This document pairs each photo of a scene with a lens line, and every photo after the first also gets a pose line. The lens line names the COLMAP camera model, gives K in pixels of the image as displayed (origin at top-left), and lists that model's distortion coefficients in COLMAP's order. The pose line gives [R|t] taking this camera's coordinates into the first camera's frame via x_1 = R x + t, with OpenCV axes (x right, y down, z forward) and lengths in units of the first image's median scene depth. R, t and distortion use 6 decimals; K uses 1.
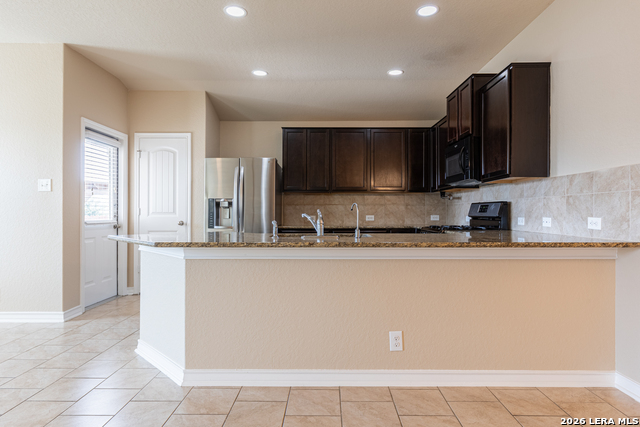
lens RADIAL K [[380.4, 0, 321.5], [0, 380.4, 212.9], [0, 0, 1]] dist [0.002284, 0.000938]
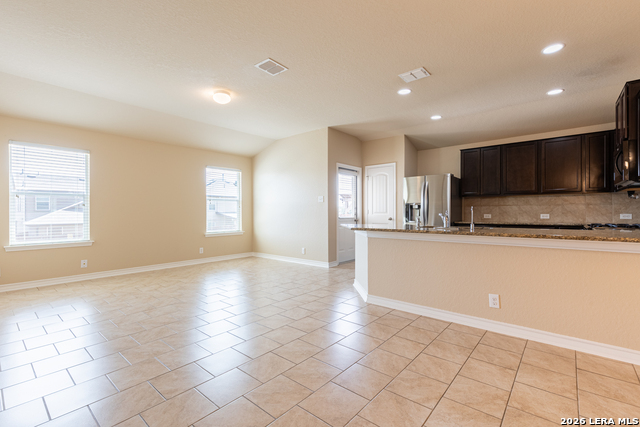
lens RADIAL K [[286.8, 0, 322.0], [0, 286.8, 213.0], [0, 0, 1]] dist [0.007984, -0.001401]
pose [[0.769920, -0.001481, -0.638139, 0.225074], [0.004329, 0.999986, 0.002902, -0.003091], [0.638126, -0.004997, 0.769916, -0.152130]]
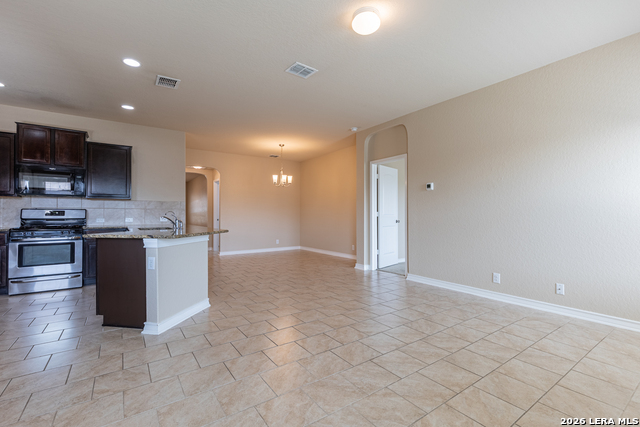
lens RADIAL K [[286.8, 0, 321.2], [0, 286.8, 211.9], [0, 0, 1]] dist [0.007984, -0.001401]
pose [[-0.581801, 0.010994, 0.813257, -1.072934], [0.003323, 0.999932, -0.011141, -0.000802], [-0.813325, -0.003780, -0.581798, 0.792784]]
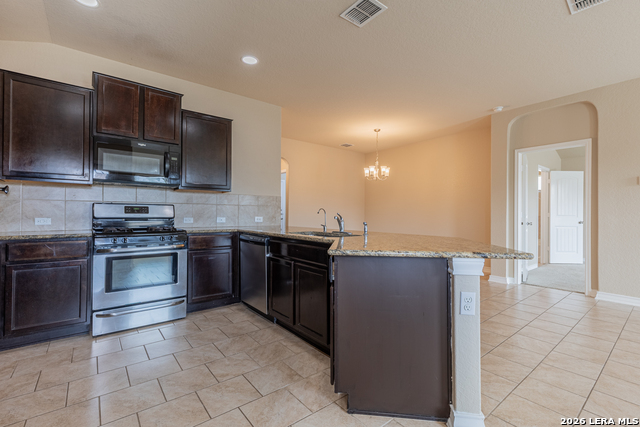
lens RADIAL K [[286.8, 0, 321.3], [0, 286.8, 211.6], [0, 0, 1]] dist [0.007984, -0.001401]
pose [[-0.635418, 0.003774, 0.772159, -0.487663], [-0.005033, 0.999947, -0.009029, -0.002163], [-0.772152, -0.009624, -0.635365, 1.085465]]
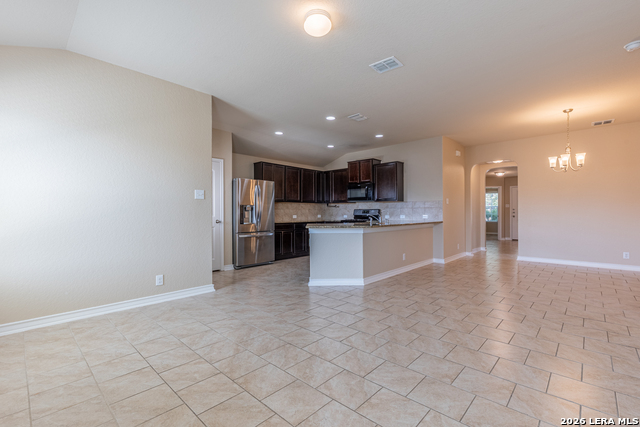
lens RADIAL K [[286.8, 0, 322.8], [0, 286.8, 211.1], [0, 0, 1]] dist [0.007984, -0.001401]
pose [[0.671283, 0.004345, 0.741188, -1.085993], [0.002569, 0.999963, -0.008189, -0.001976], [-0.741197, 0.007401, 0.671247, -0.021977]]
